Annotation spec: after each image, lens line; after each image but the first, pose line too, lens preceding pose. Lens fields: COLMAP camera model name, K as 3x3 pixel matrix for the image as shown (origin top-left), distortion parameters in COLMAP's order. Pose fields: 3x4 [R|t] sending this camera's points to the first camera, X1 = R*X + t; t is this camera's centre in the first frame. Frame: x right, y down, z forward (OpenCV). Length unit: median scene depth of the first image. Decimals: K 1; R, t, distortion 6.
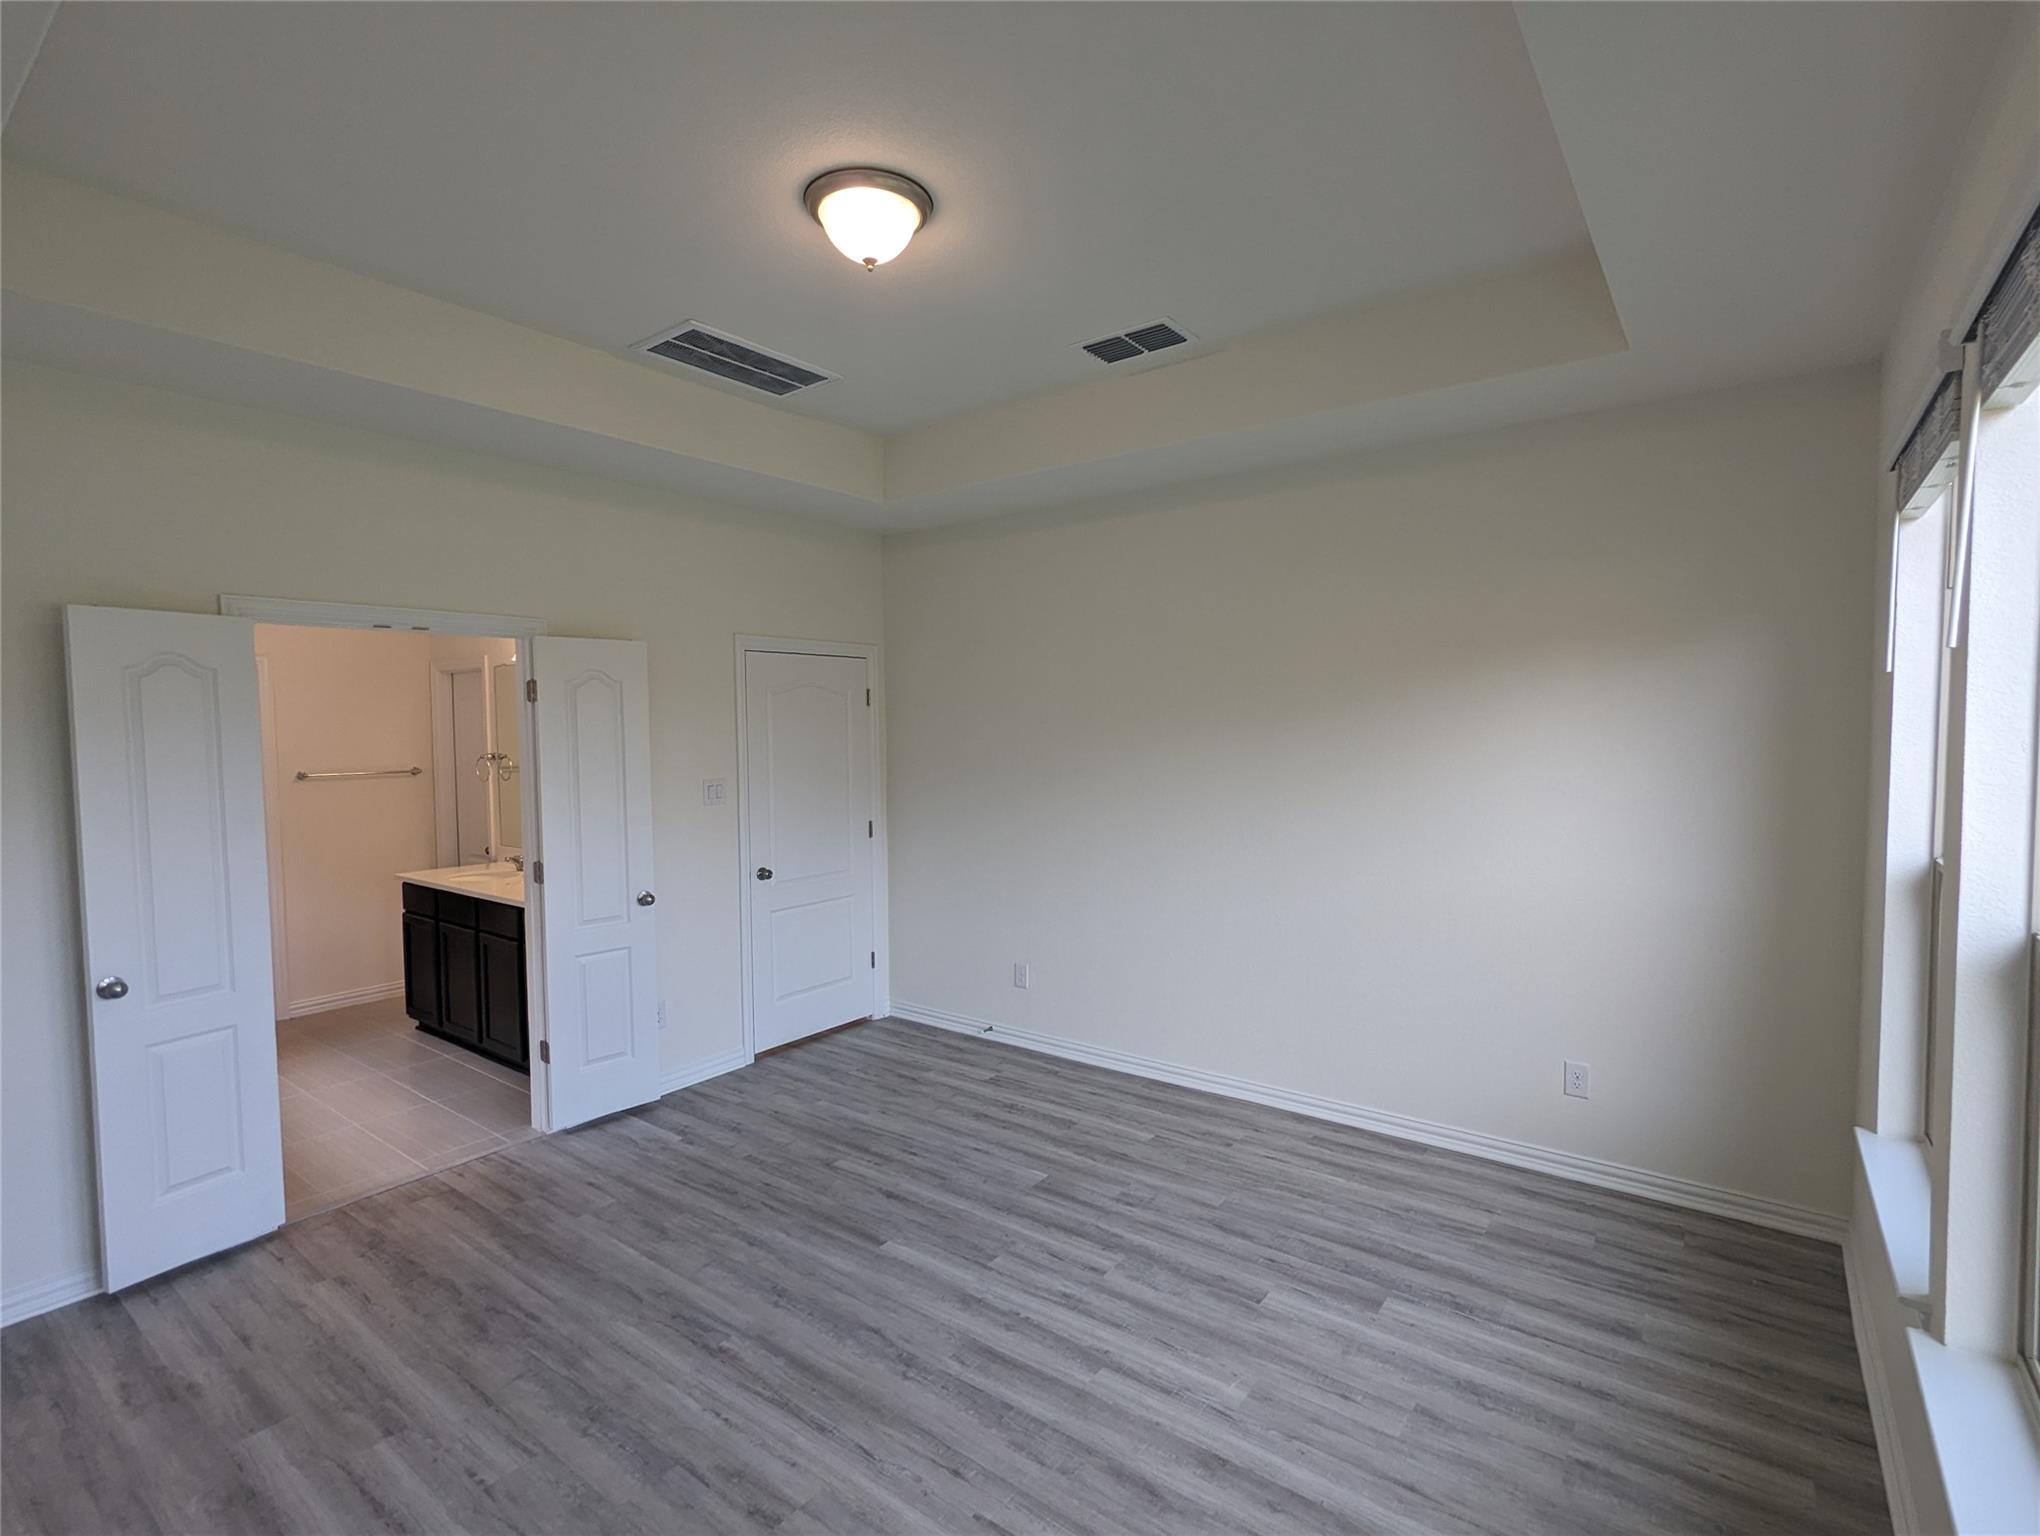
lens RADIAL K [[970.2, 0, 1023.8], [0, 970.2, 768.1], [0, 0, 1]] dist [-0.002028, 0.002020]
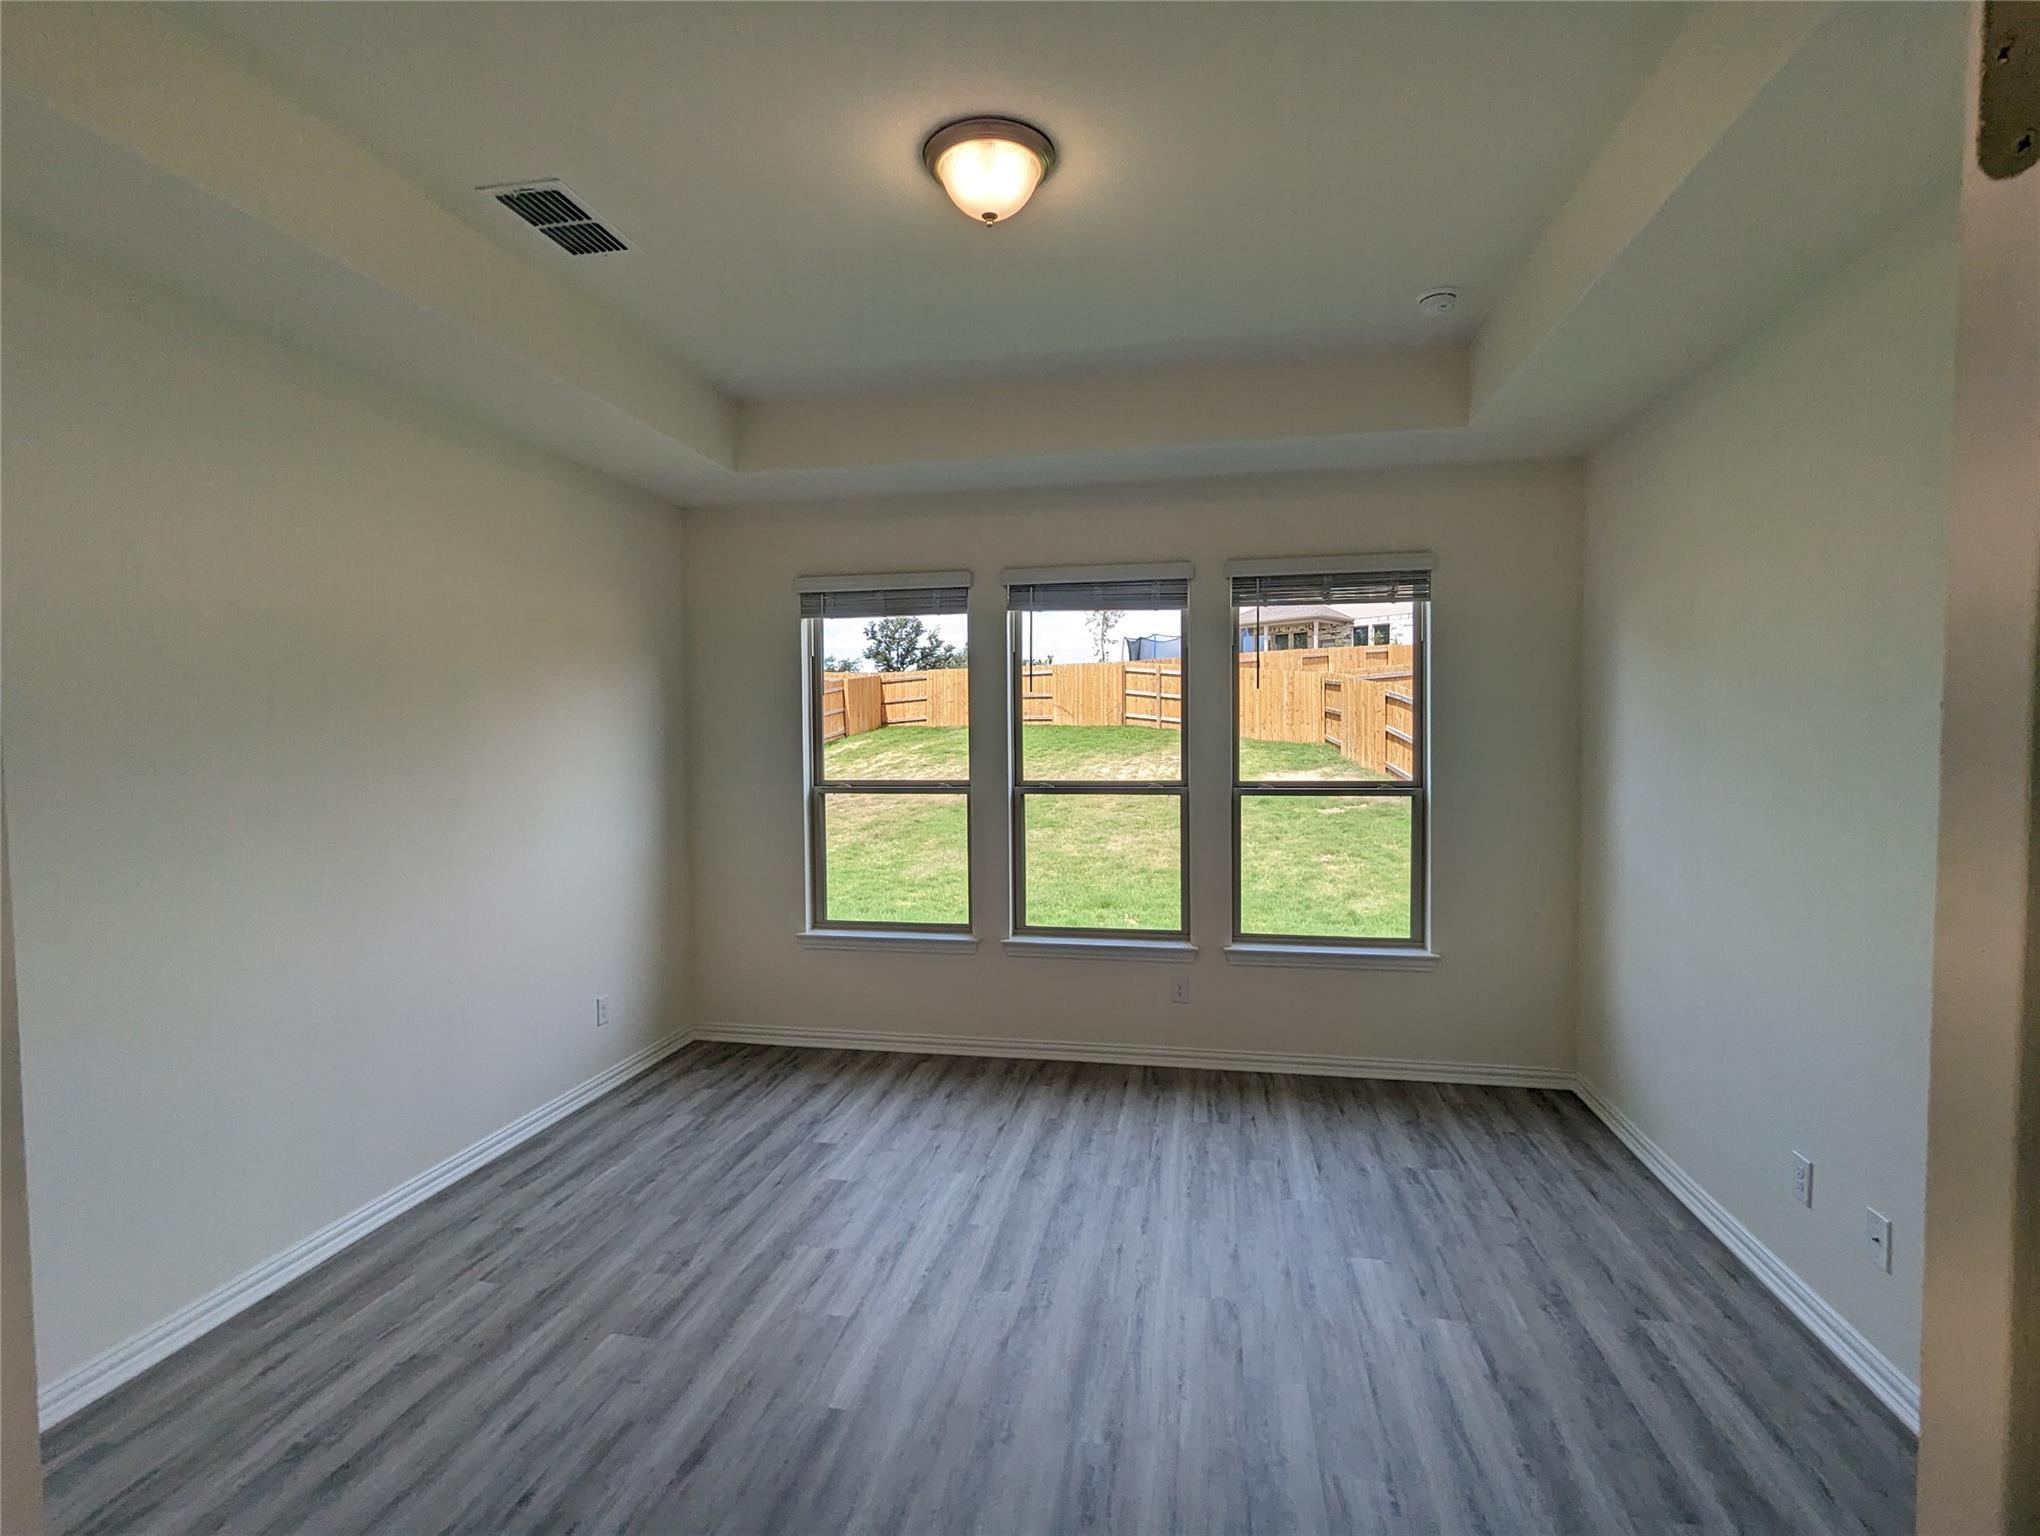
lens RADIAL K [[970.2, 0, 1021.6], [0, 970.2, 763.8], [0, 0, 1]] dist [-0.002028, 0.002020]
pose [[-0.435768, -0.016149, 0.899914, -0.899827], [0.052681, 0.997667, 0.043414, -0.018332], [-0.898516, 0.066327, -0.433900, 1.222949]]
